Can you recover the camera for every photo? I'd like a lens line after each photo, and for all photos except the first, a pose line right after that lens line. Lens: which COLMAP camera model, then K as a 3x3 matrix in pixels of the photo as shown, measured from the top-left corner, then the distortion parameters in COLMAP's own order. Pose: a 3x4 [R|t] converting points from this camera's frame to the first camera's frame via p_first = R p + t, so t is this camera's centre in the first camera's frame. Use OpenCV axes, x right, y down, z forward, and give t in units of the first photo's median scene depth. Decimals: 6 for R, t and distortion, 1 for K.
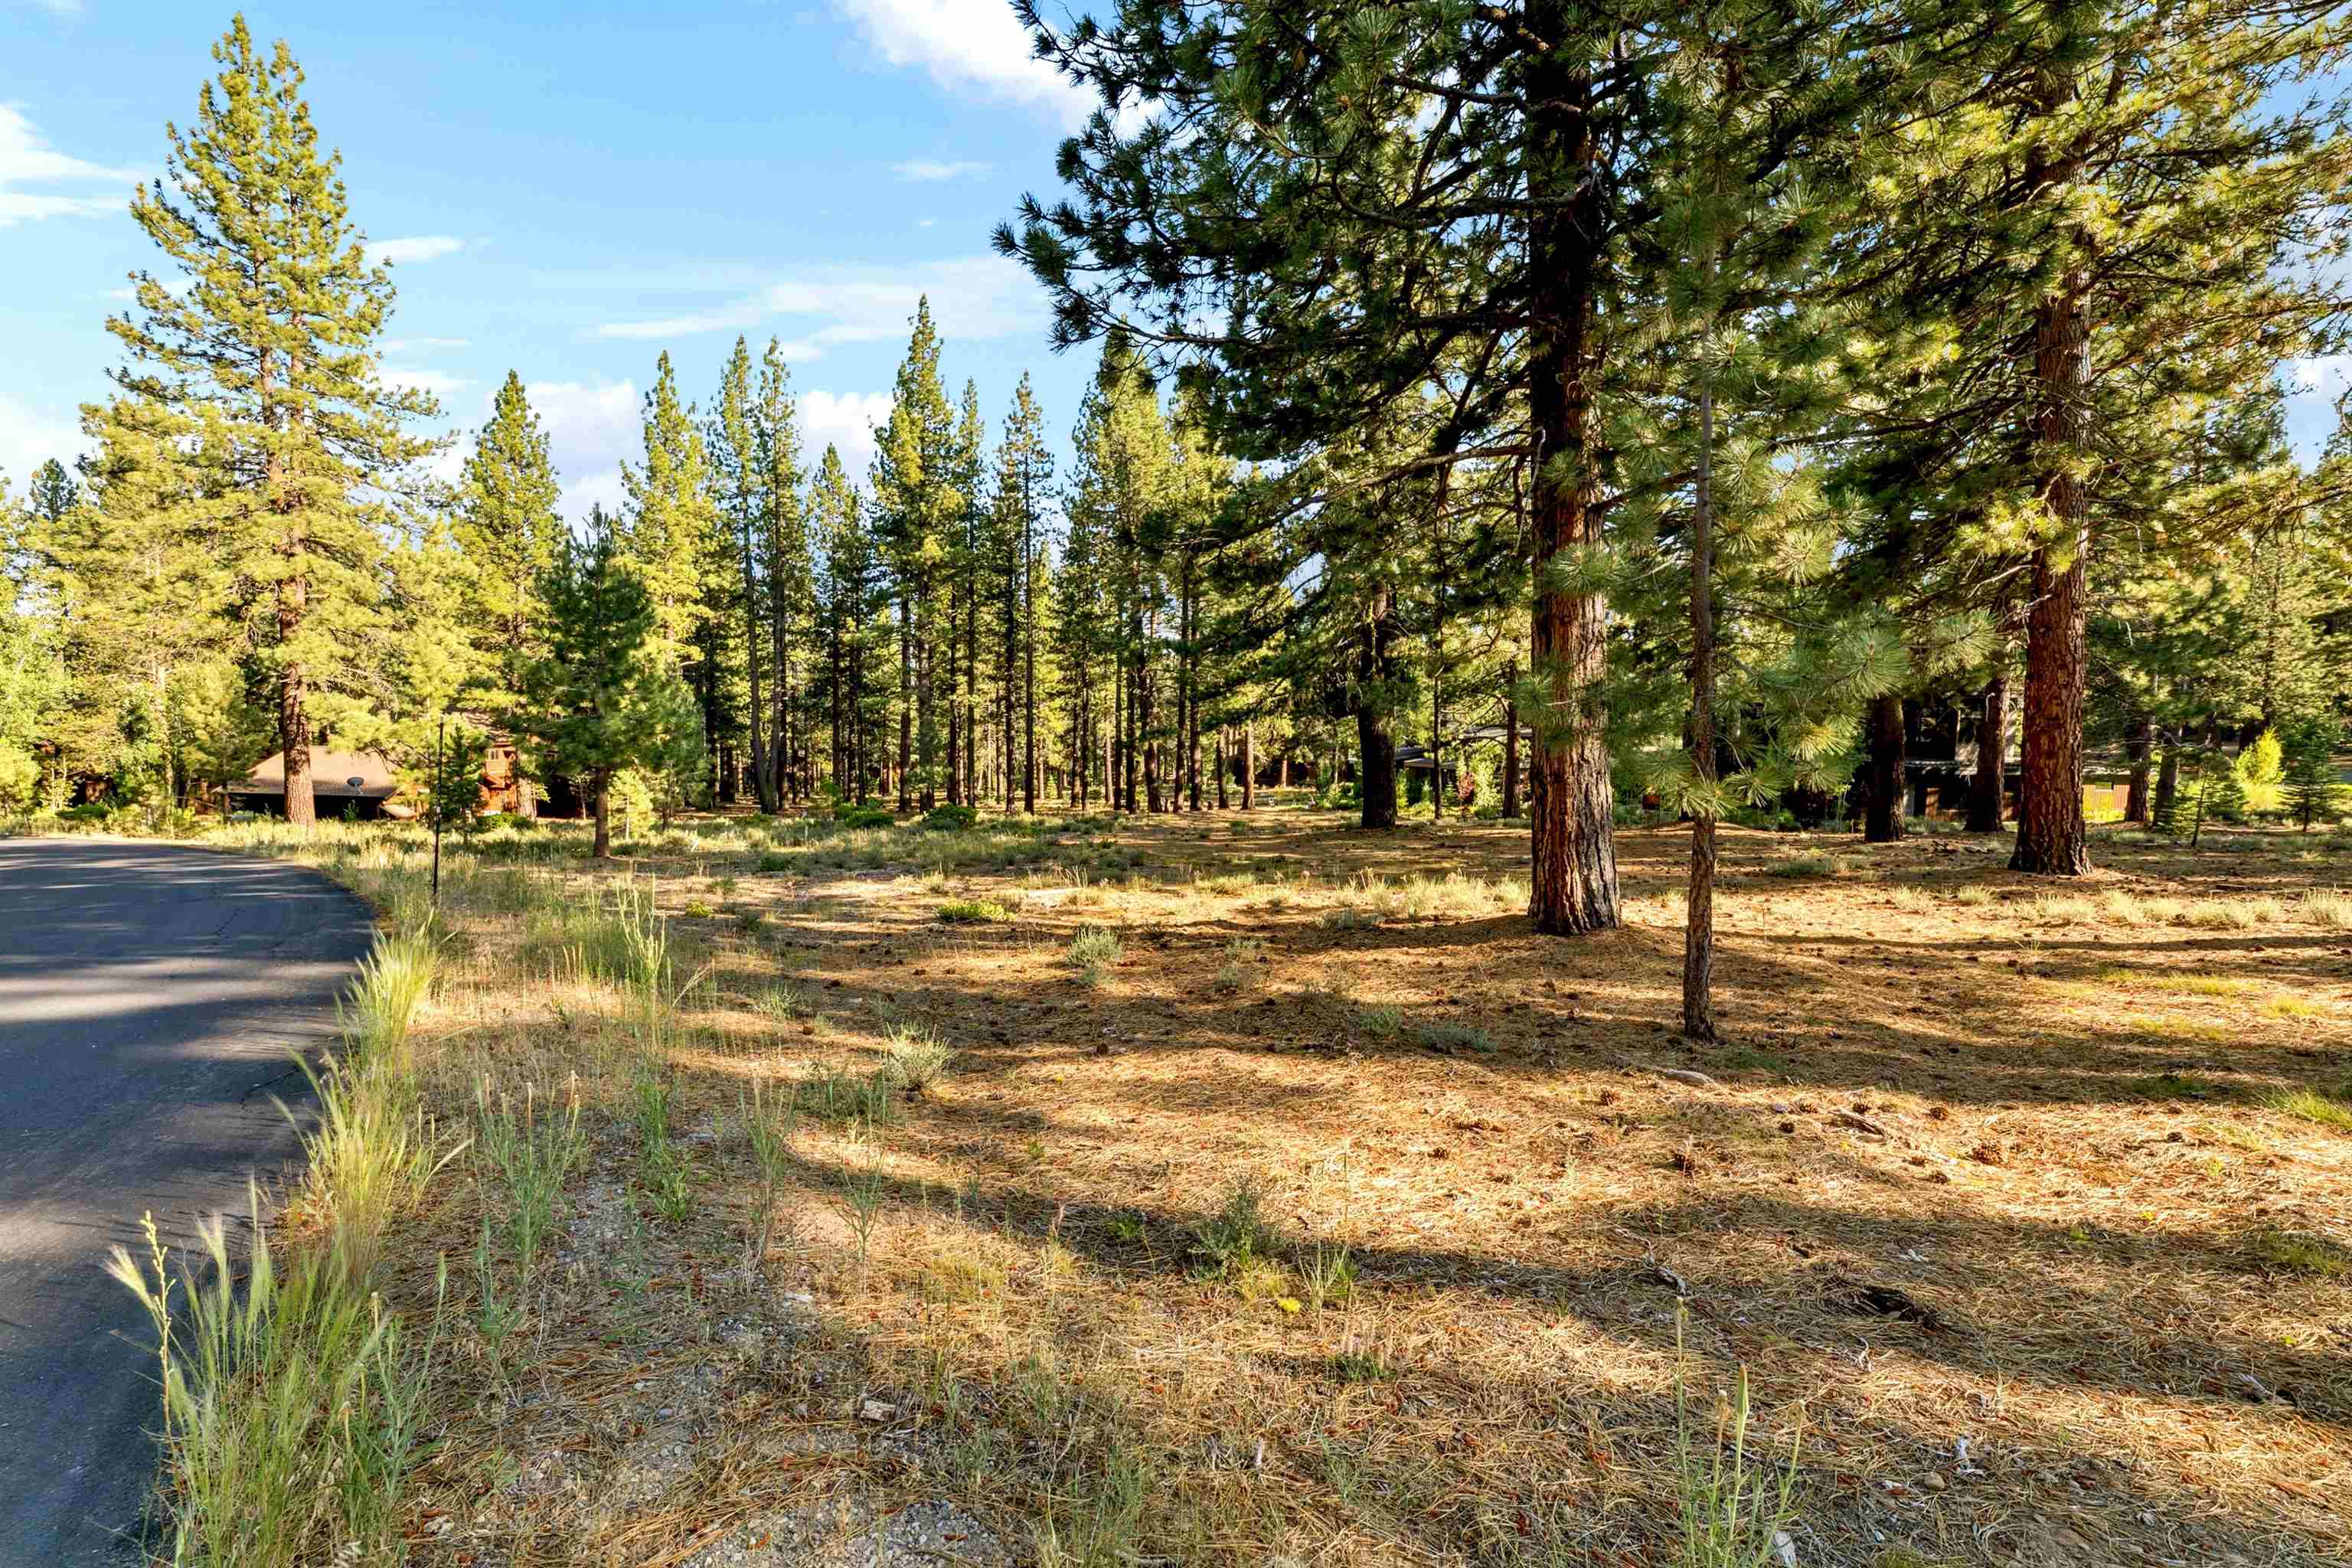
lens RADIAL K [[1296.5, 0, 1176.0], [0, 1296.5, 784.0], [0, 0, 1]] dist [0.044301, 0.001424]
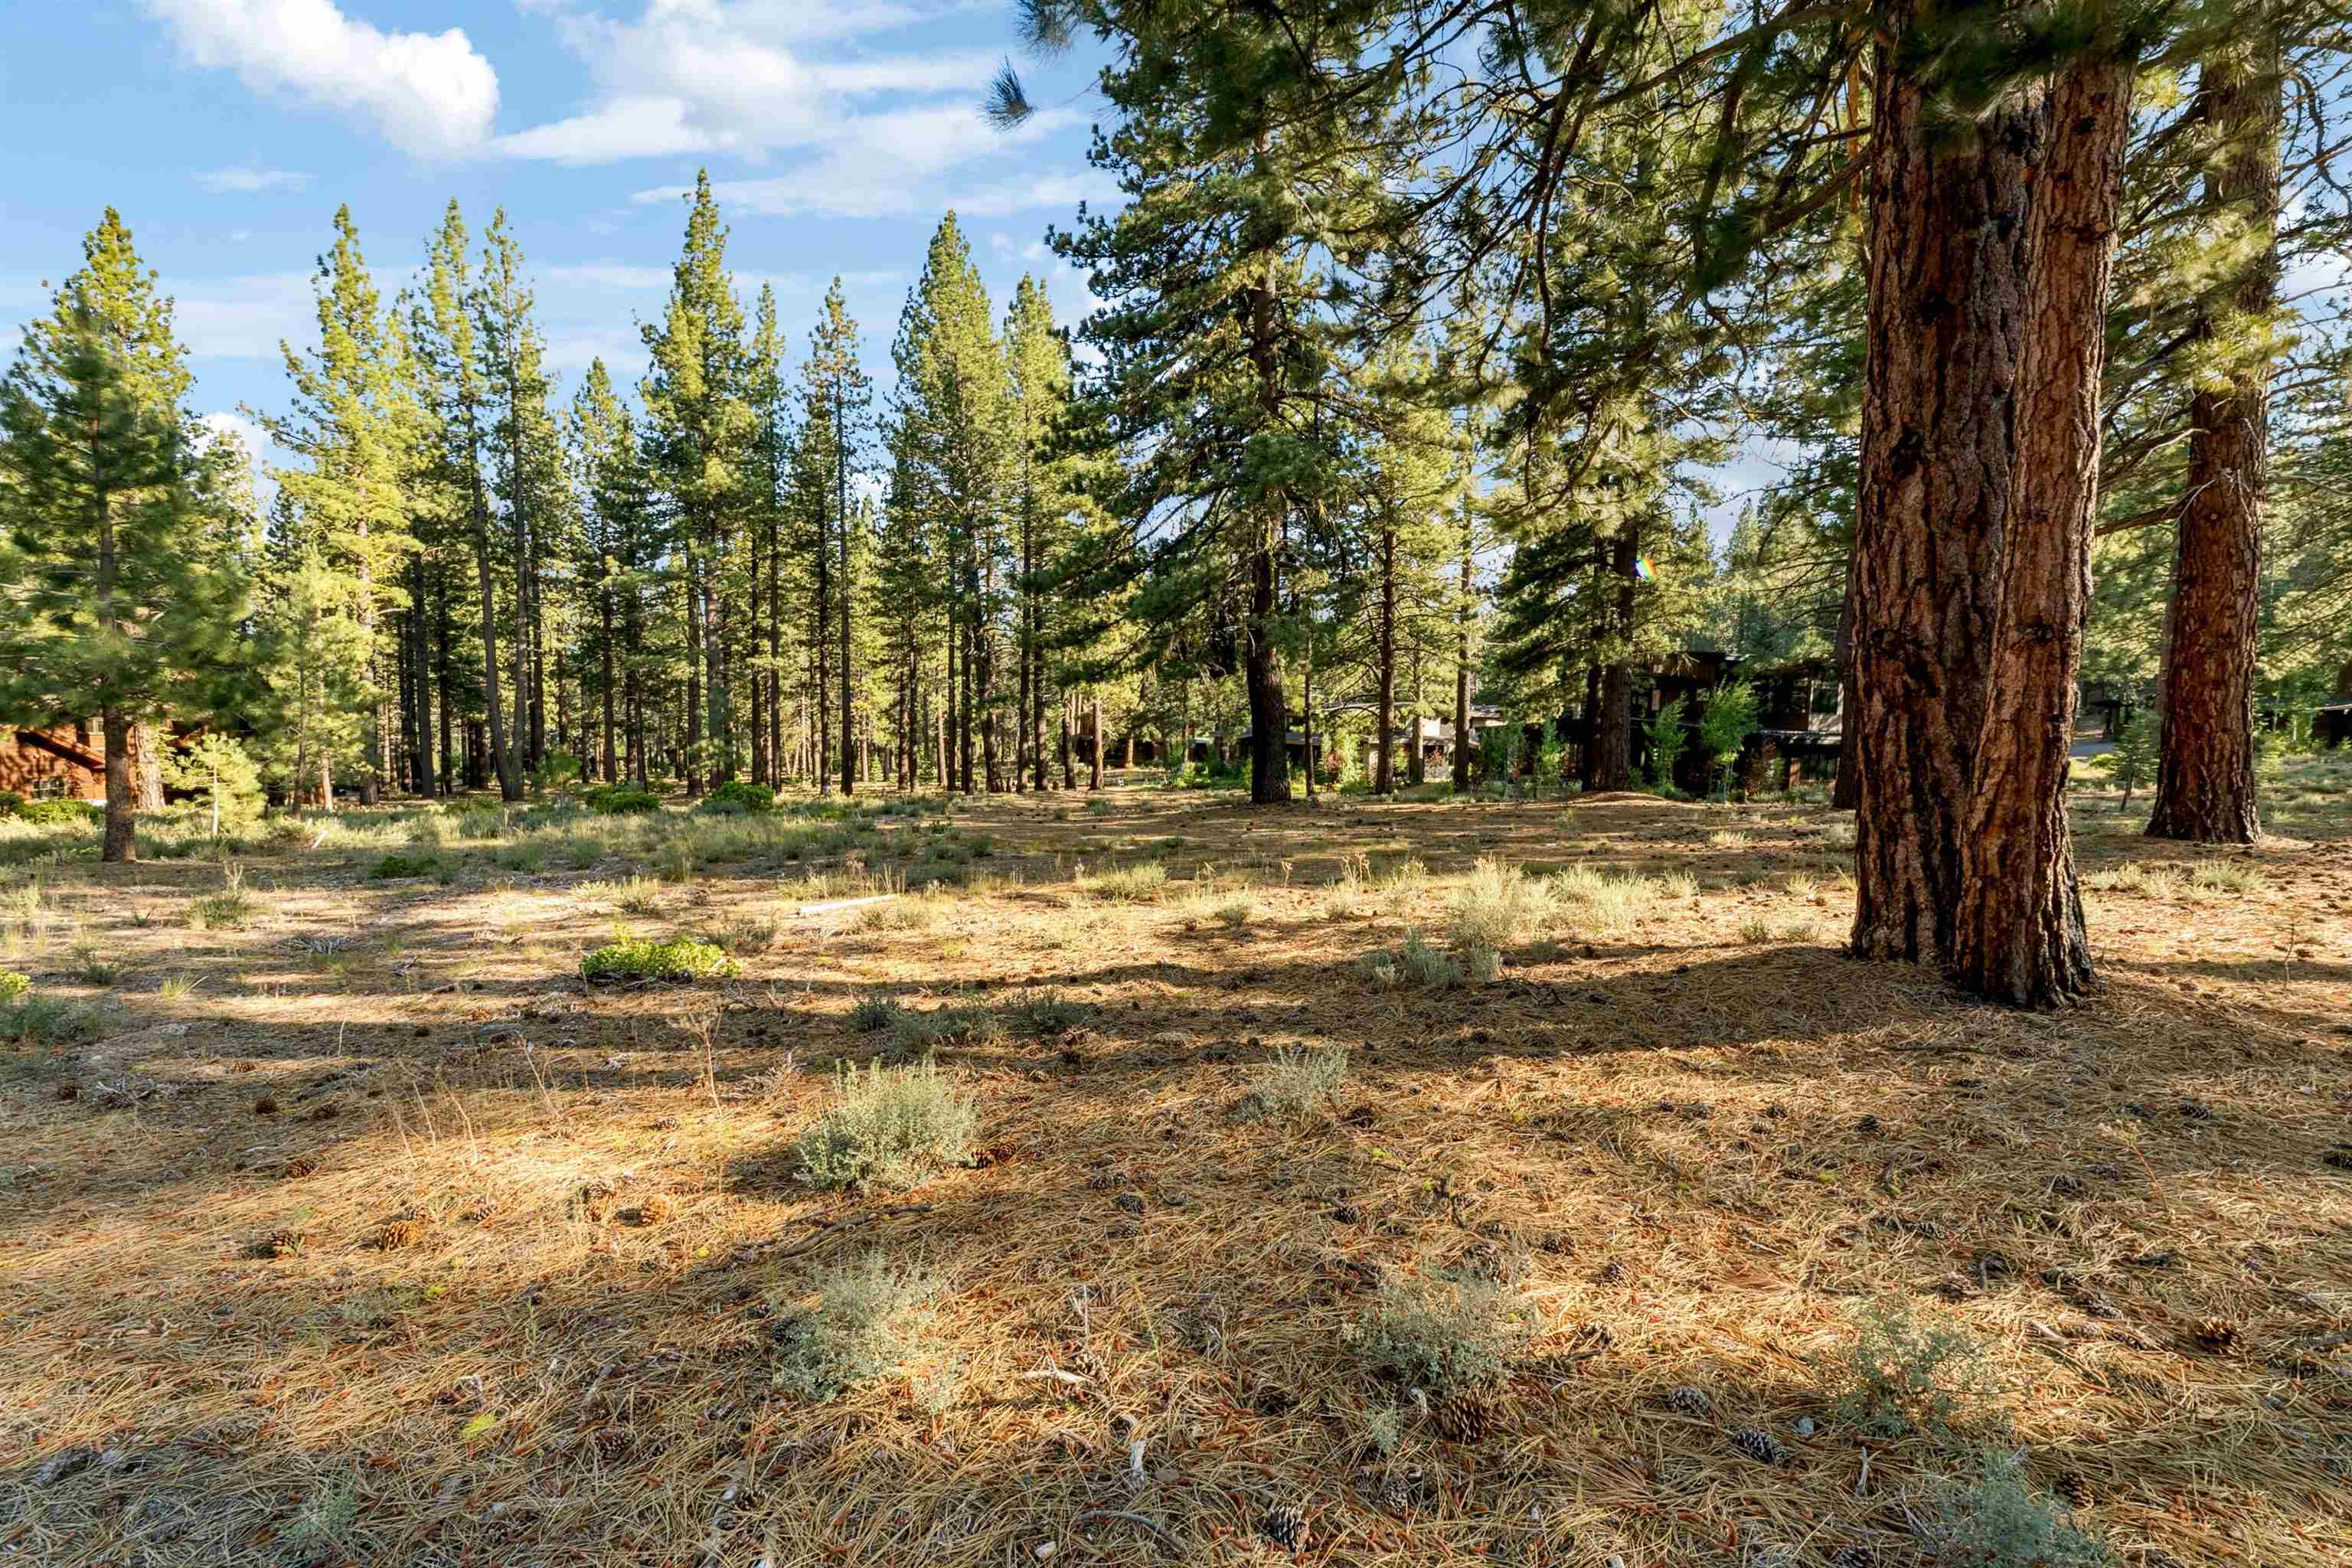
lens RADIAL K [[953.5, 0, 1176.0], [0, 953.5, 784.0], [0, 0, 1]] dist [0.019883, 0.000331]
pose [[0.982670, -0.007884, 0.185194, -0.015424], [0.008550, 0.999960, -0.002799, 0.018710], [-0.185164, 0.004334, 0.982698, 0.336900]]
